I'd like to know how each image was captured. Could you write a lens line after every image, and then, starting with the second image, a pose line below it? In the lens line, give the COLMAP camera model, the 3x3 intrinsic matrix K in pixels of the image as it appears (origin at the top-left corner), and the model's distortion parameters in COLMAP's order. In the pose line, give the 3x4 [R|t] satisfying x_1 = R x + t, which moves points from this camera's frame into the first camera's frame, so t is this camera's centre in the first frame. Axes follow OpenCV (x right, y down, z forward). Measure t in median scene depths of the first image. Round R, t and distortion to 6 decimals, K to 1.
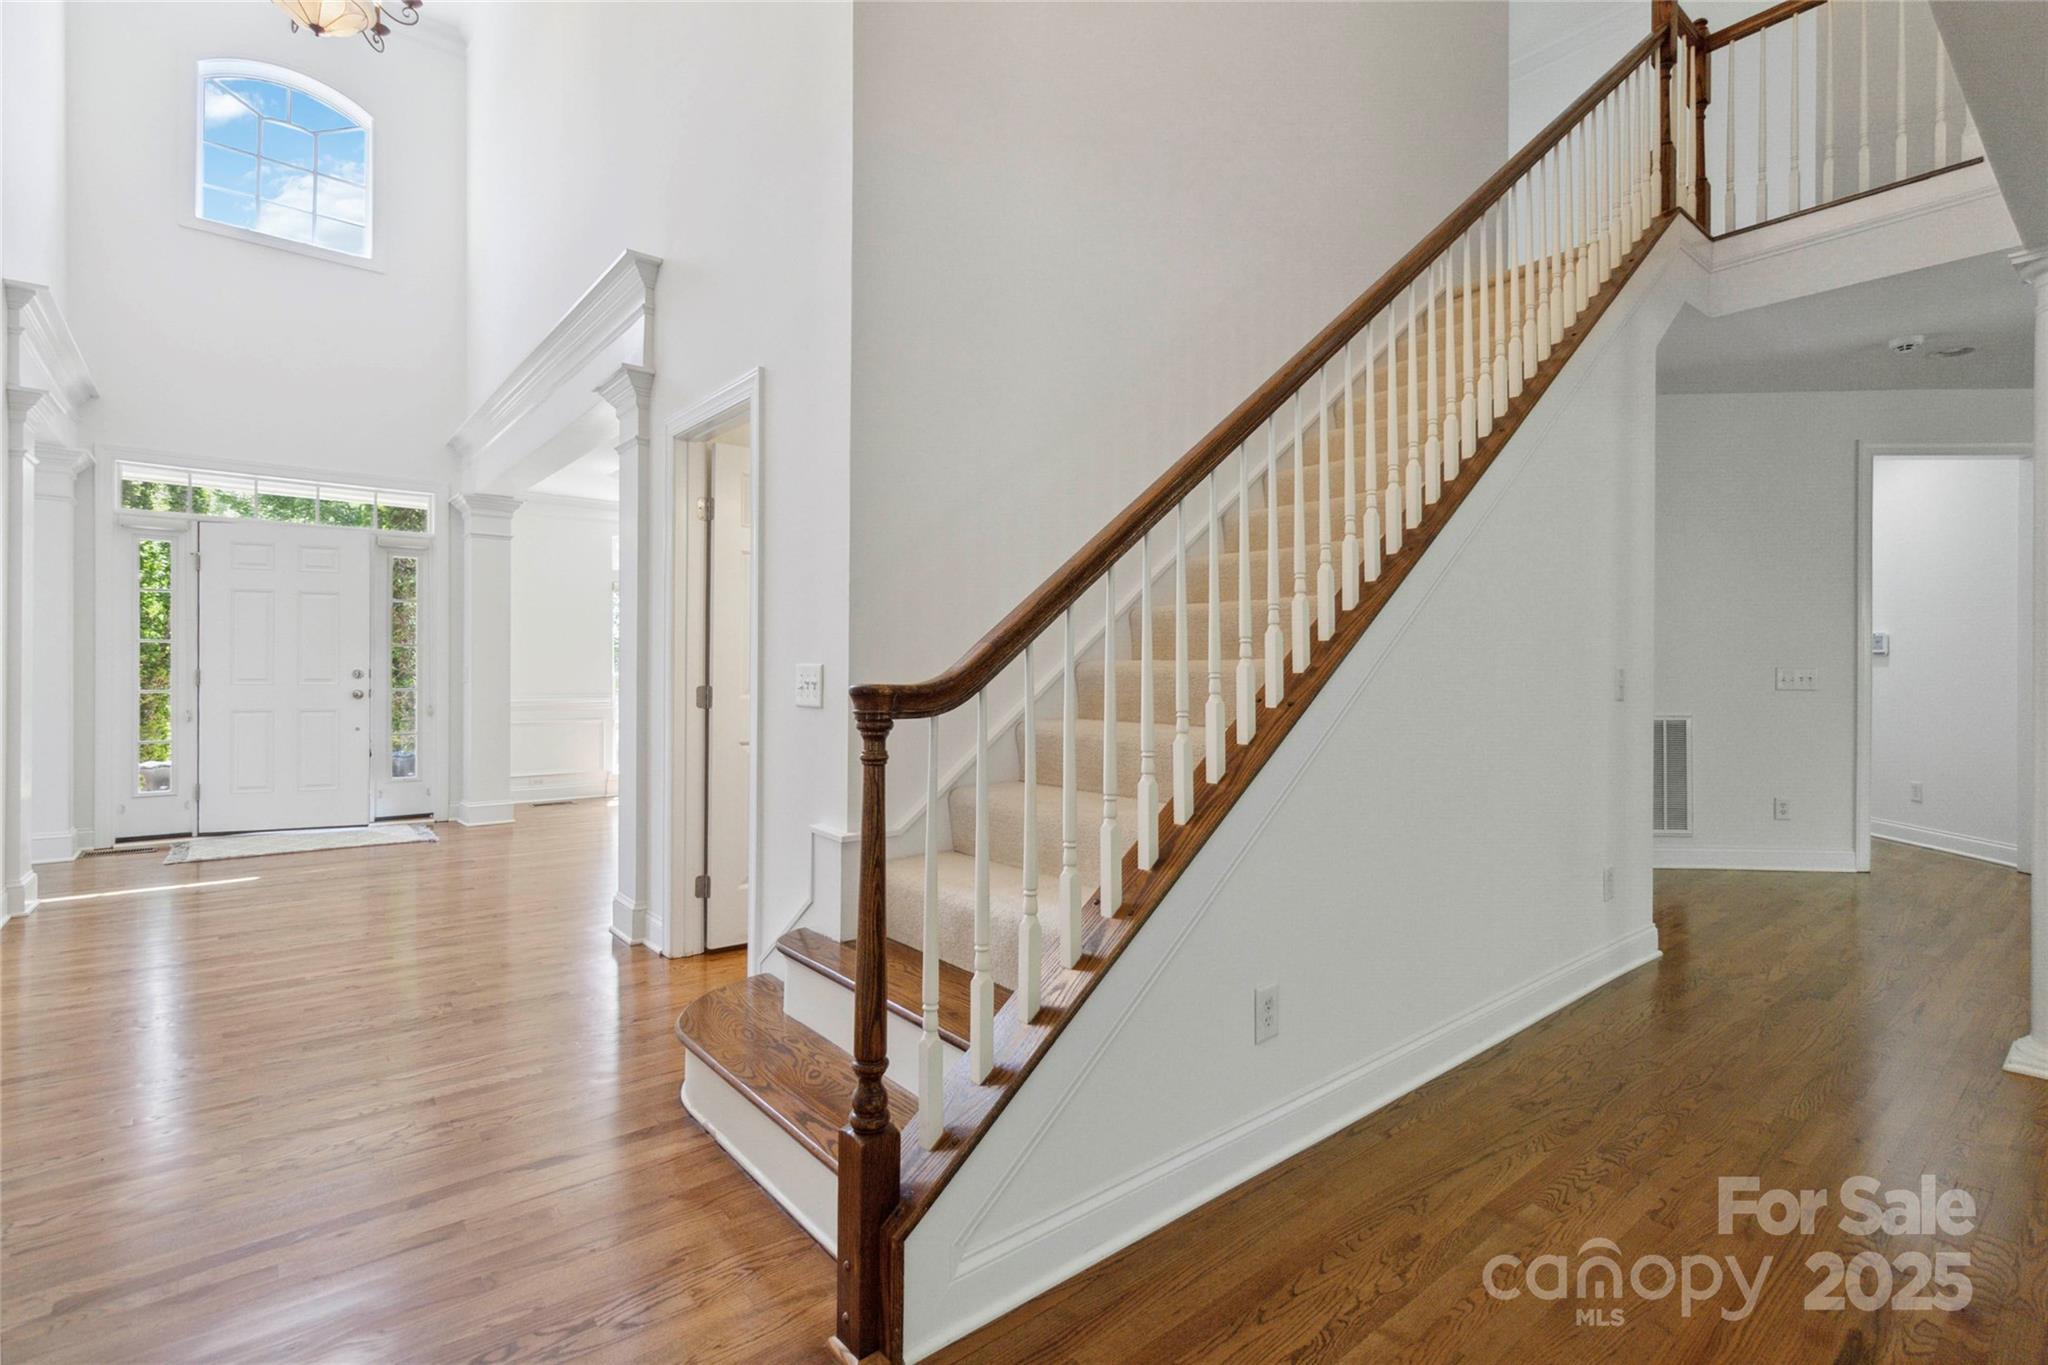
lens RADIAL K [[957.3, 0, 1042.4], [0, 957.3, 674.2], [0, 0, 1]] dist [0.000803, 0.001706]
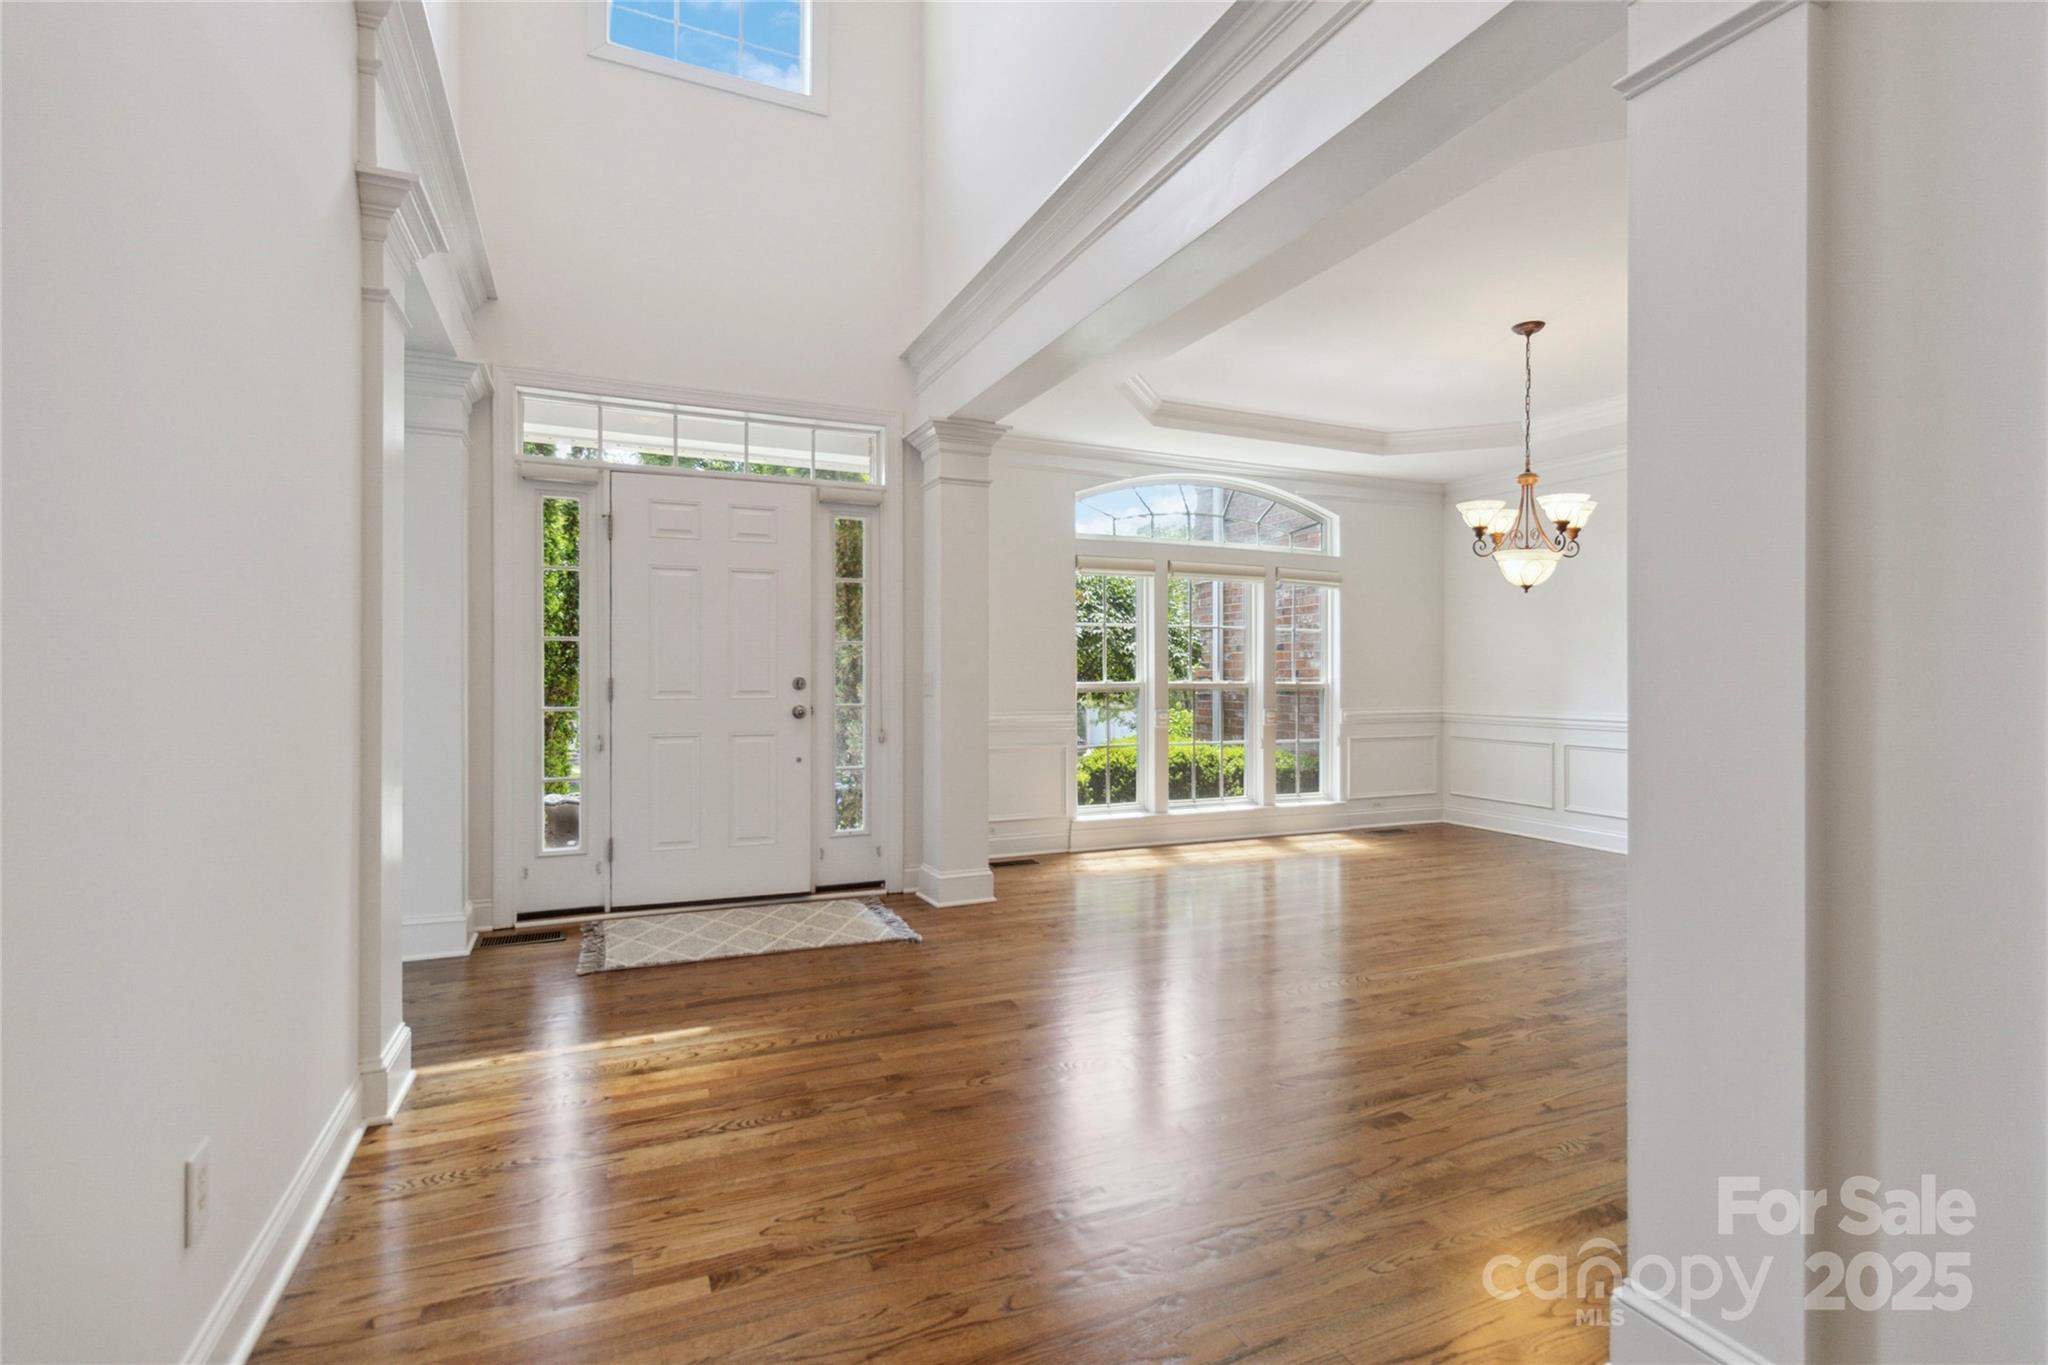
lens RADIAL K [[957.3, 0, 1034.6], [0, 957.3, 687.1], [0, 0, 1]] dist [0.000803, 0.001706]
pose [[0.963733, 0.000110, -0.266869, -0.381451], [0.001174, 0.999988, 0.004652, -0.000950], [0.266866, -0.004796, 0.963722, 0.392445]]
